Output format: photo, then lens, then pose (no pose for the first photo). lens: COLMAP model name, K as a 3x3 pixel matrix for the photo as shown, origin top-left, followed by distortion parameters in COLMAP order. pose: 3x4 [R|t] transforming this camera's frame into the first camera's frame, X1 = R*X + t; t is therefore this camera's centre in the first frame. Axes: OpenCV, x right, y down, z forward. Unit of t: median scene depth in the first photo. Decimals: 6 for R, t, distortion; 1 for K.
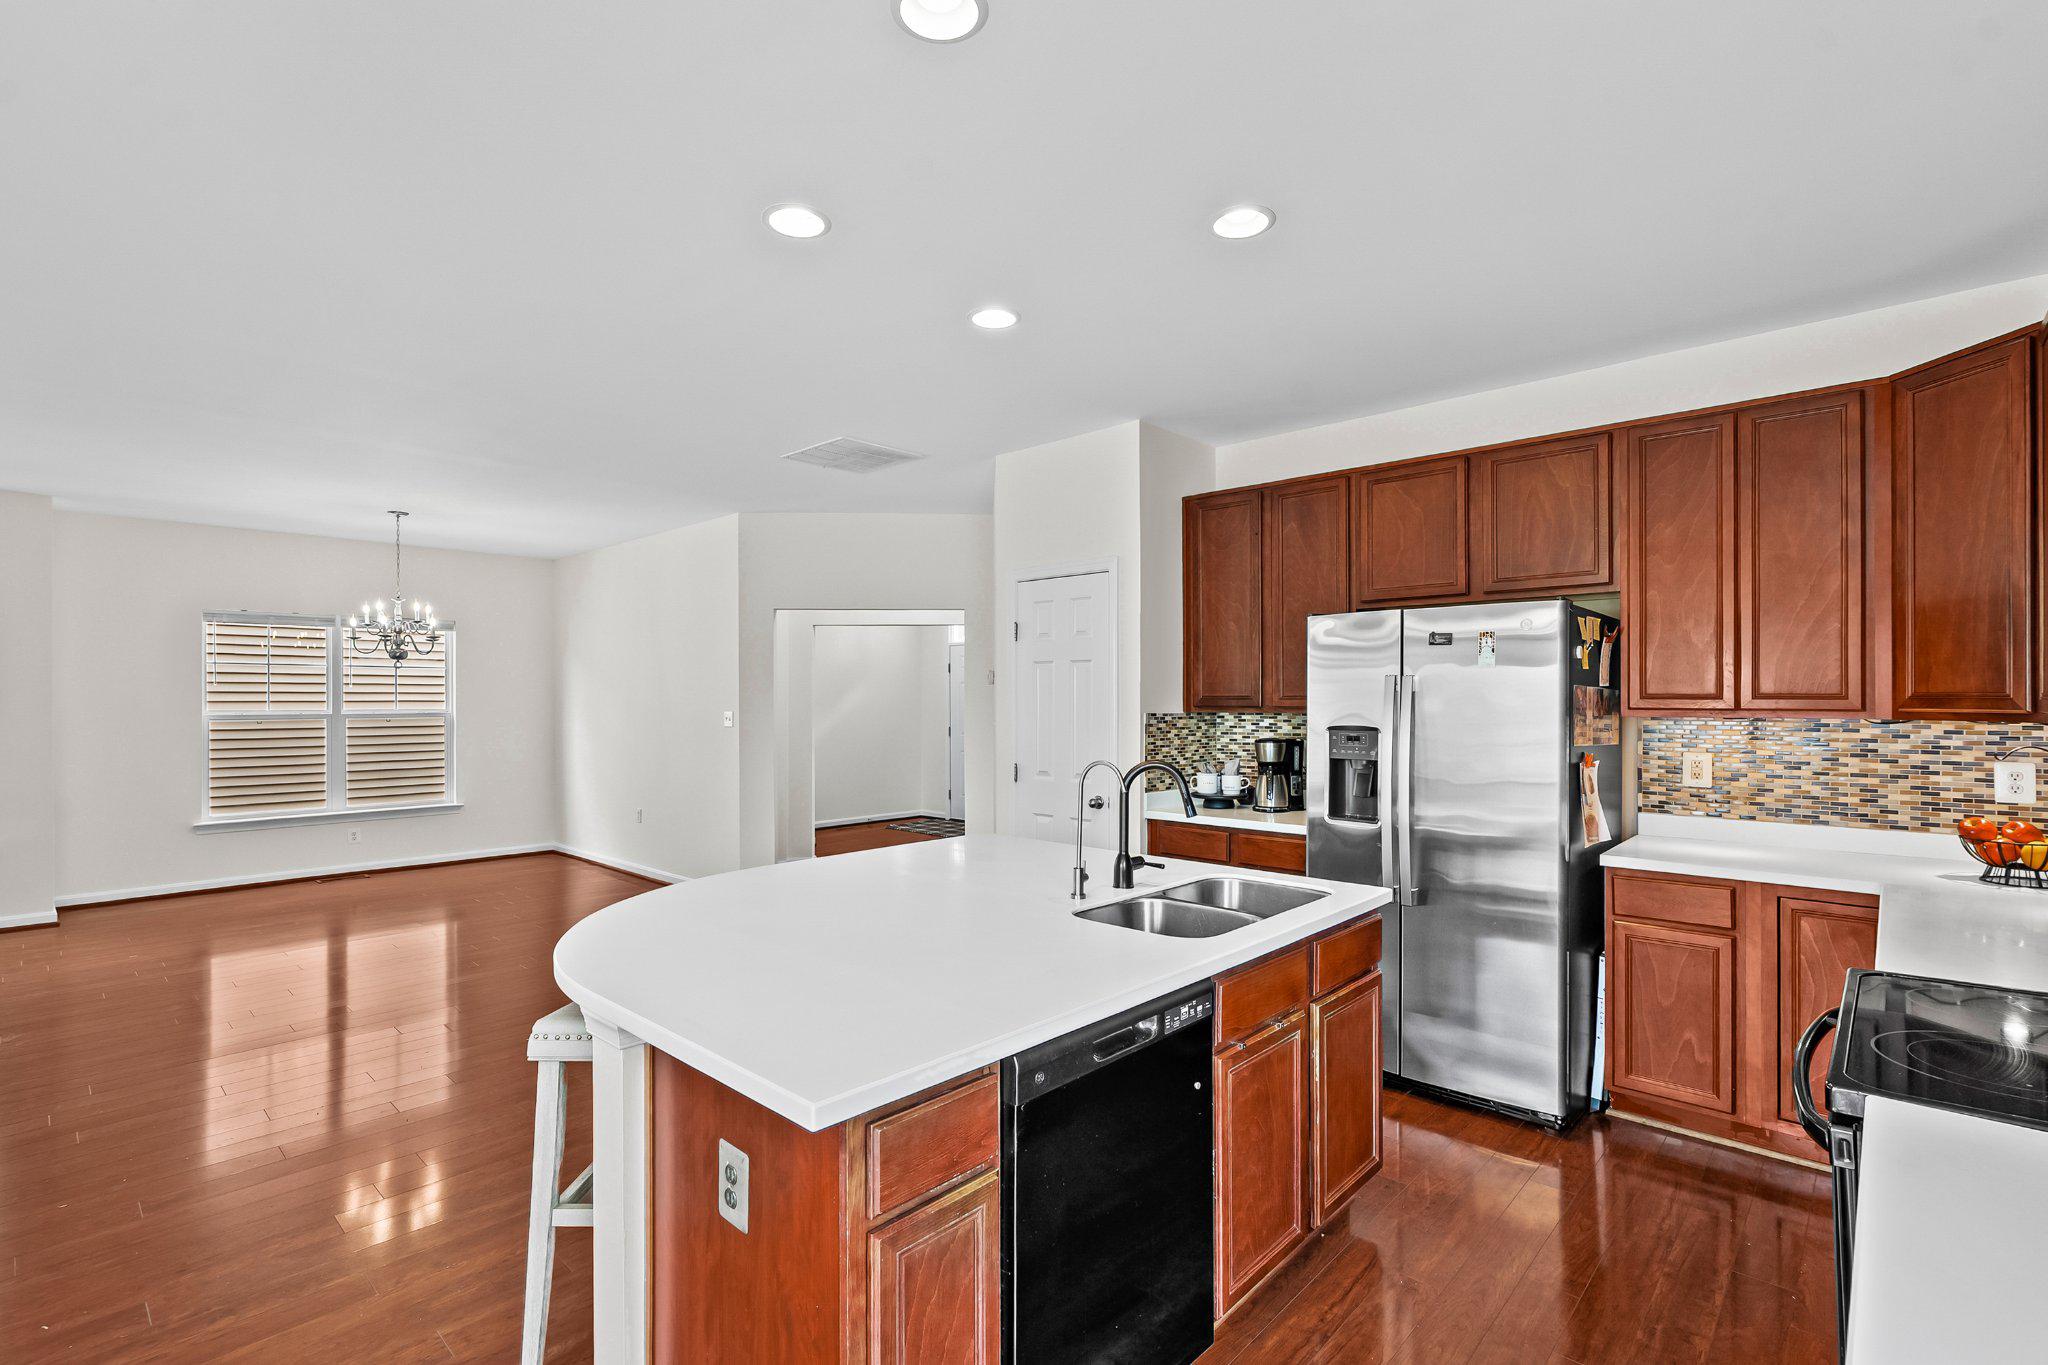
lens RADIAL K [[943.0, 0, 1021.3], [0, 943.0, 698.0], [0, 0, 1]] dist [0.000681, 0.001334]
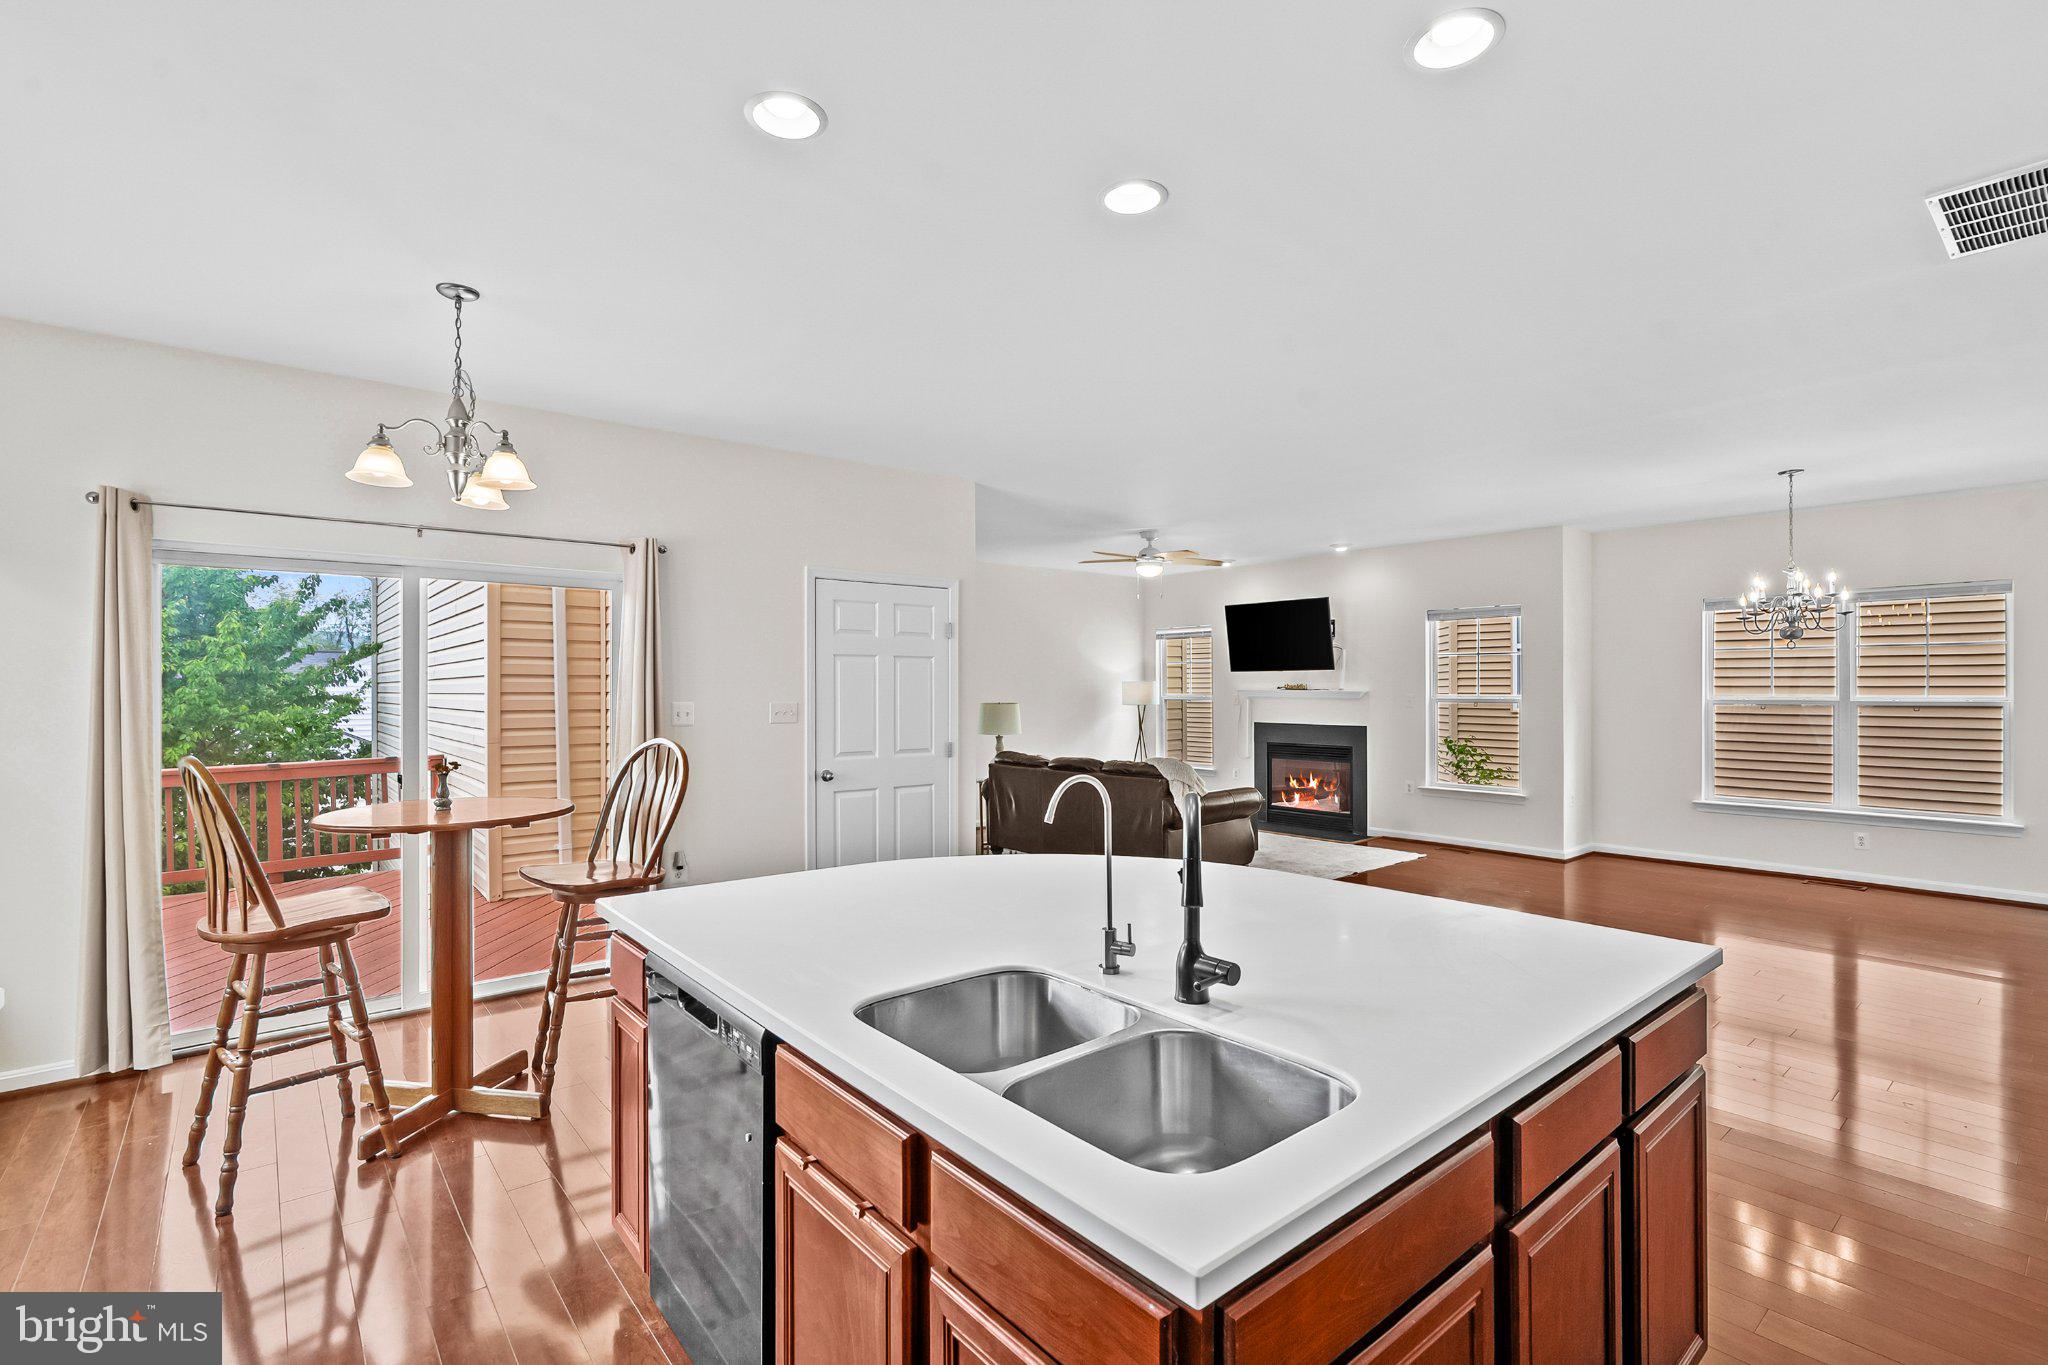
lens RADIAL K [[943.0, 0, 1020.8], [0, 943.0, 692.9], [0, 0, 1]] dist [0.000681, 0.001334]
pose [[-0.134664, 0.012732, -0.990809, 0.467908], [0.000648, 0.999918, 0.012761, -0.005186], [0.990891, 0.001076, -0.134662, 0.639419]]
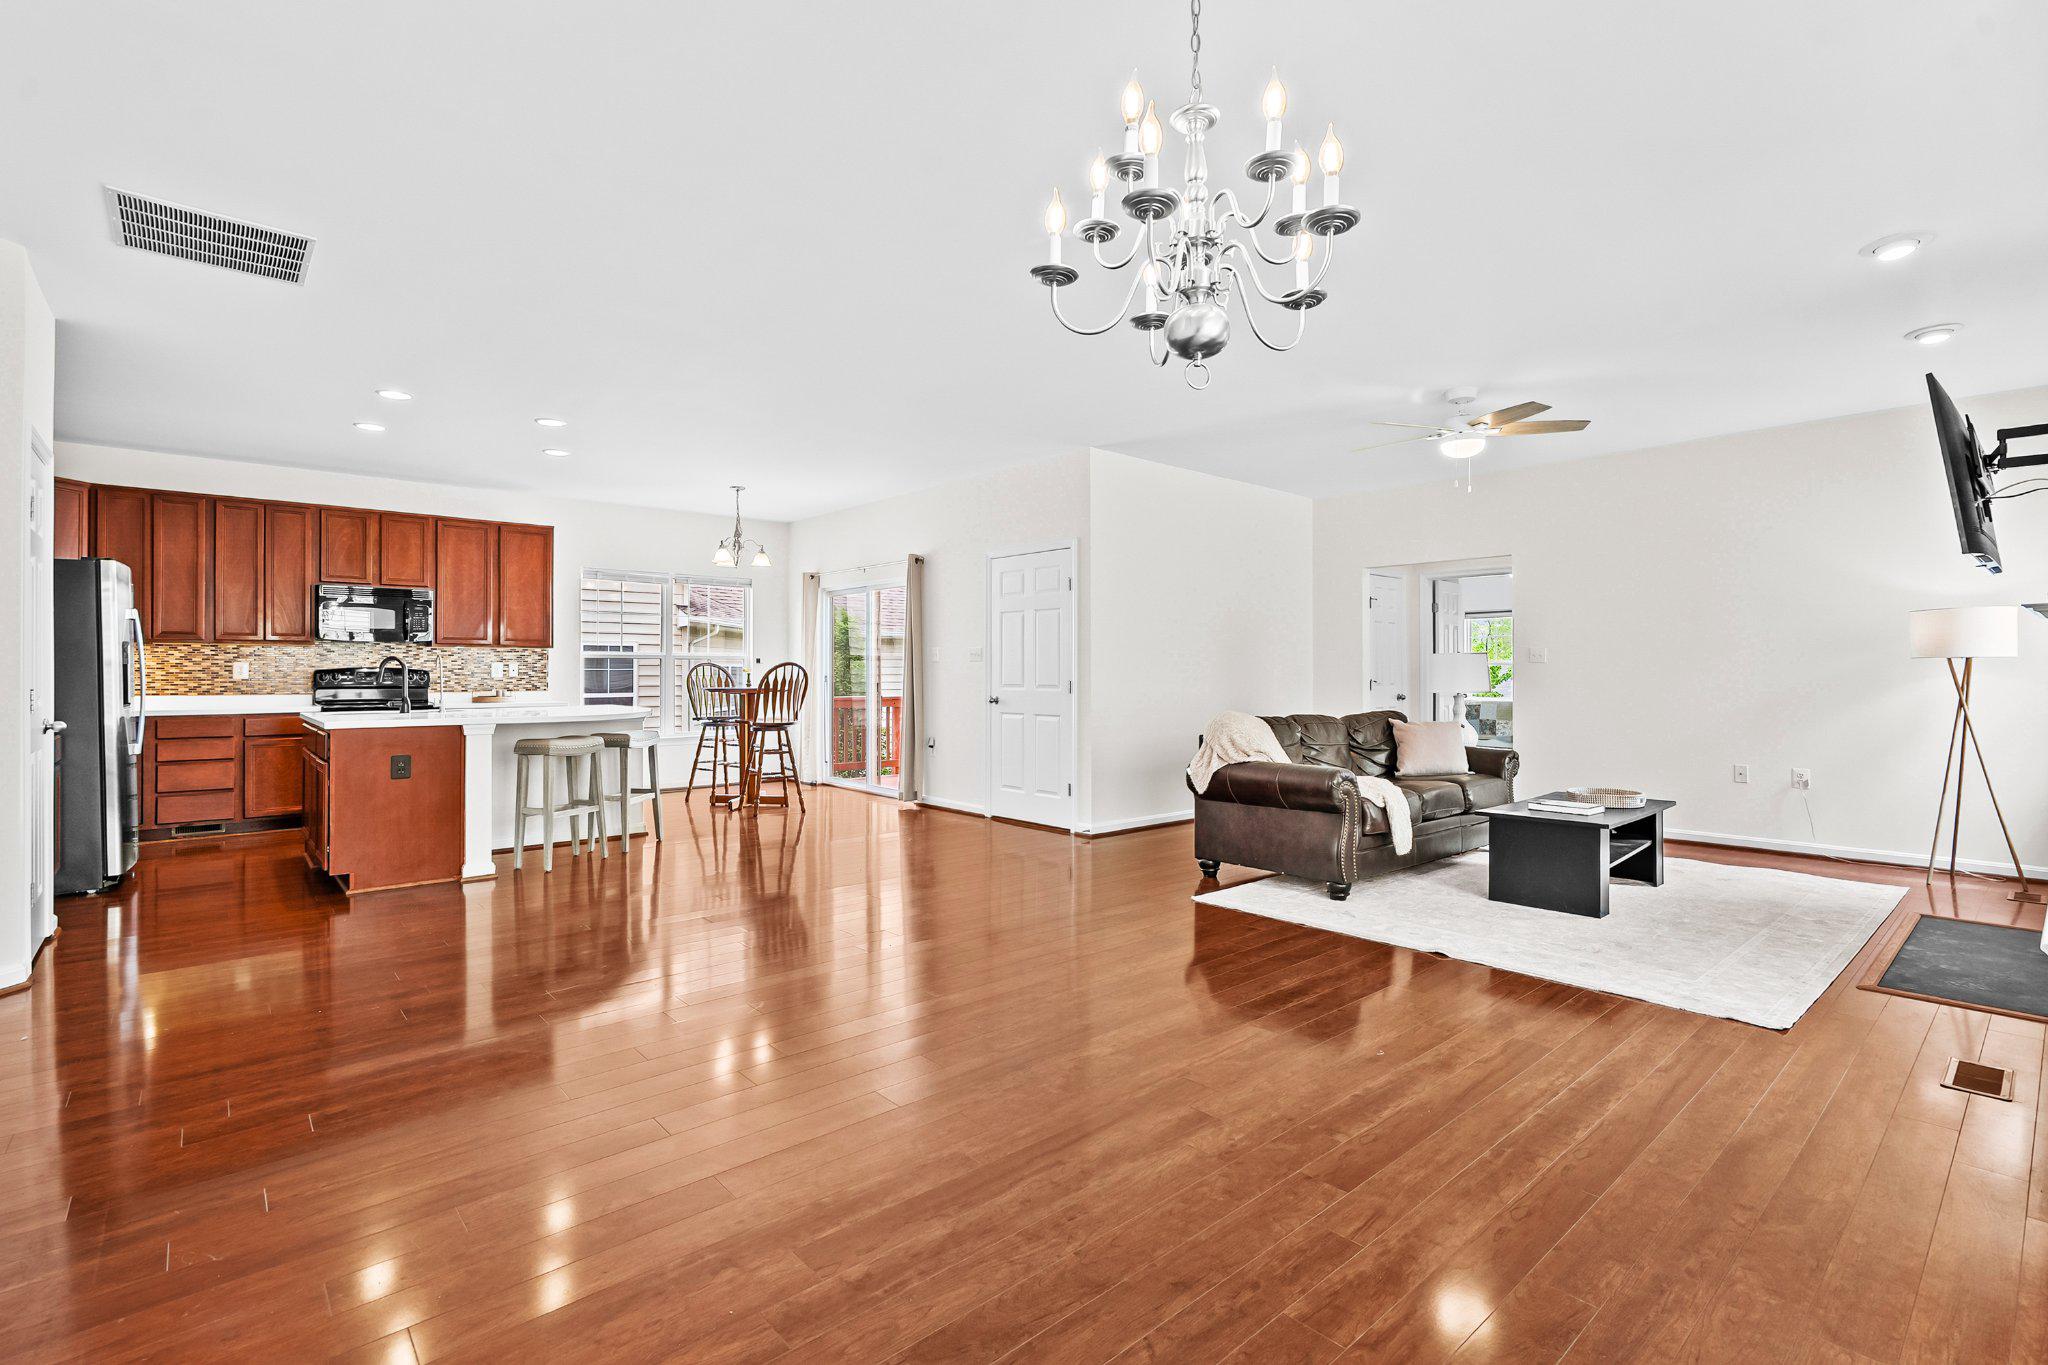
lens RADIAL K [[943.0, 0, 1025.8], [0, 943.0, 666.1], [0, 0, 1]] dist [0.000681, 0.001334]
pose [[-0.994677, 0.003956, 0.102969, -1.011520], [0.003481, 0.999982, -0.004793, 0.068011], [-0.102986, -0.004410, -0.994673, 1.967387]]
